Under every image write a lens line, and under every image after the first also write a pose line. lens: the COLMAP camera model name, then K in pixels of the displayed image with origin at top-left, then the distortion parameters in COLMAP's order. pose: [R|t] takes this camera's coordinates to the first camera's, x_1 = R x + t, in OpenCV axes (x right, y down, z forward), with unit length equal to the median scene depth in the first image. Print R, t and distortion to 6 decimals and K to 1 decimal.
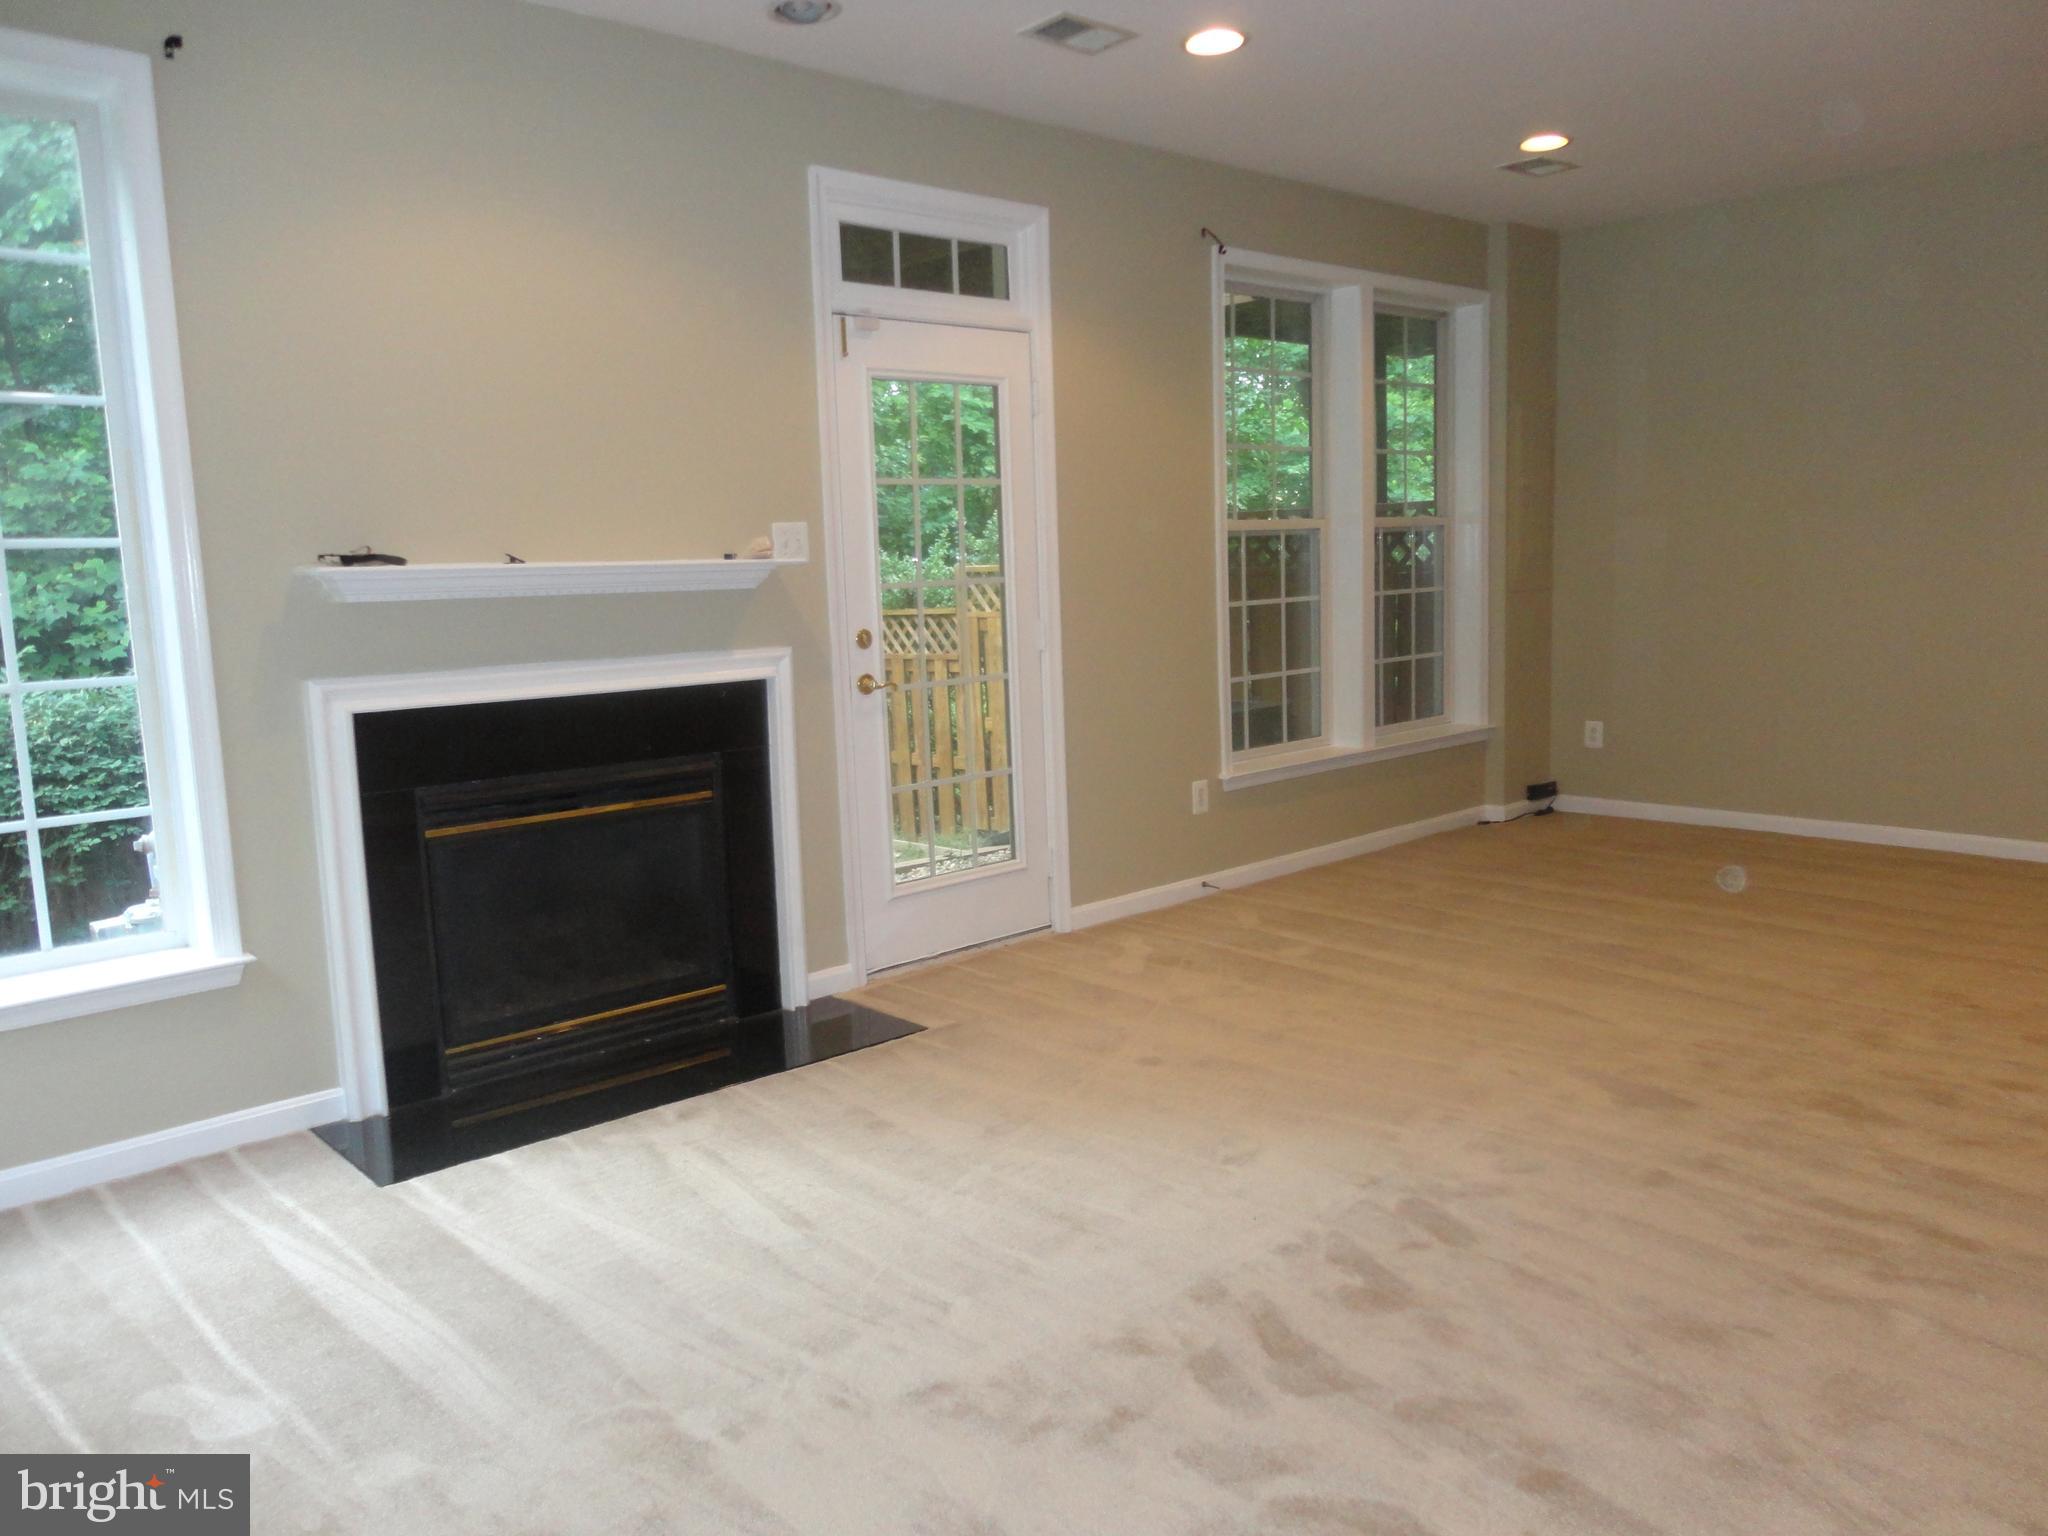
lens RADIAL K [[1531.9, 0, 1011.1], [0, 1531.9, 765.2], [0, 0, 1]] dist [-0.004623, 0.000434]
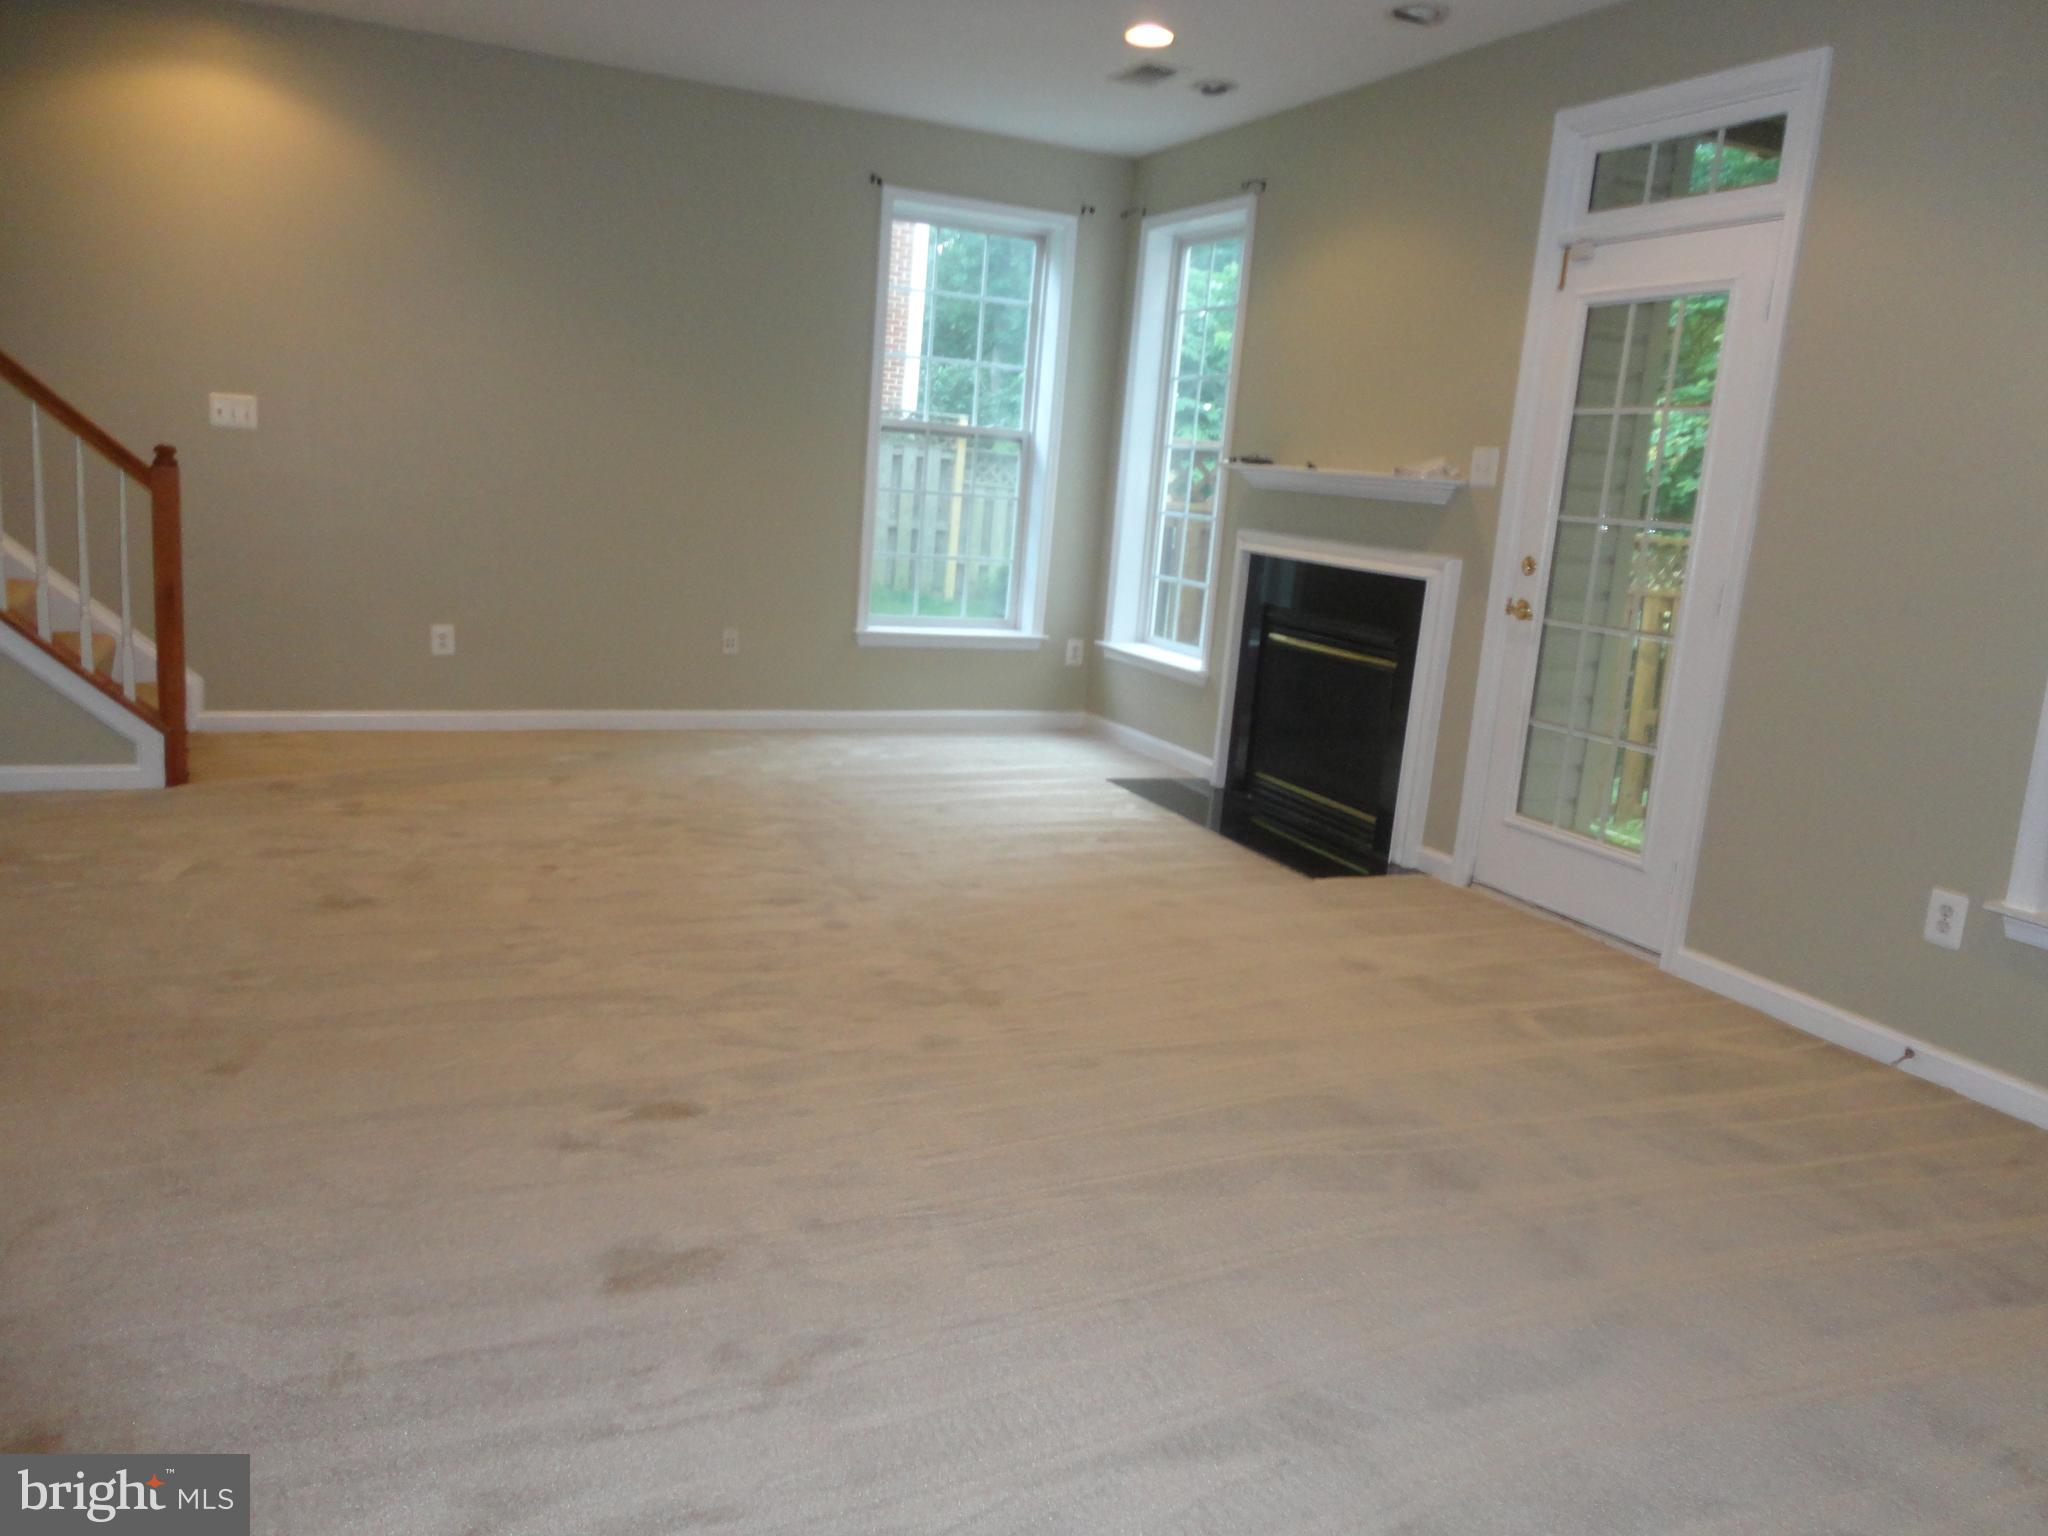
lens RADIAL K [[1531.9, 0, 1011.1], [0, 1531.9, 765.2], [0, 0, 1]] dist [-0.004623, 0.000434]
pose [[-0.313608, 0.187462, -0.930864, 1.020876], [-0.196612, 0.946254, 0.256800, -0.154934], [0.928974, 0.263554, -0.259896, 1.005477]]
